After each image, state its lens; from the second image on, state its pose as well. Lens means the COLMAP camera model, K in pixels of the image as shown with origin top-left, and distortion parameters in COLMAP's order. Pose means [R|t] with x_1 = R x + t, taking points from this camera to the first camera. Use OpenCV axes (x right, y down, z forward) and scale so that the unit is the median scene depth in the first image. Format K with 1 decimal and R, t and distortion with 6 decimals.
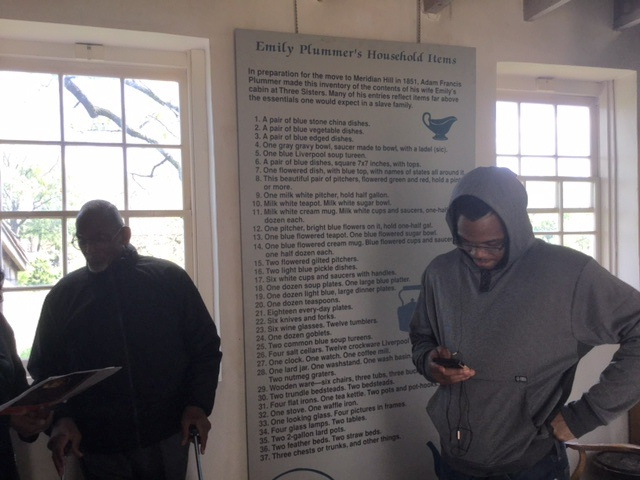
lens RADIAL K [[570.8, 0, 319.5], [0, 570.8, 243.4], [0, 0, 1]] dist [0.088465, -0.018009]
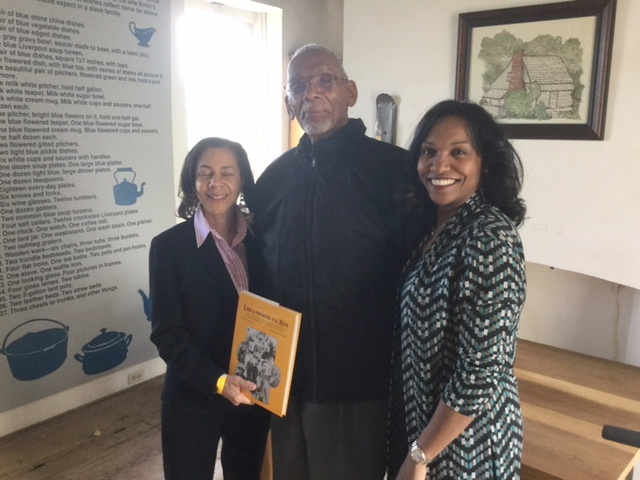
lens RADIAL K [[588.9, 0, 320.9], [0, 588.9, 240.5], [0, 0, 1]] dist [-0.021181, 0.000000]
pose [[0.833292, -0.057605, 0.549824, -0.193666], [-0.032312, 0.987781, 0.152460, 0.023380], [-0.551888, -0.144810, 0.821249, -0.293391]]
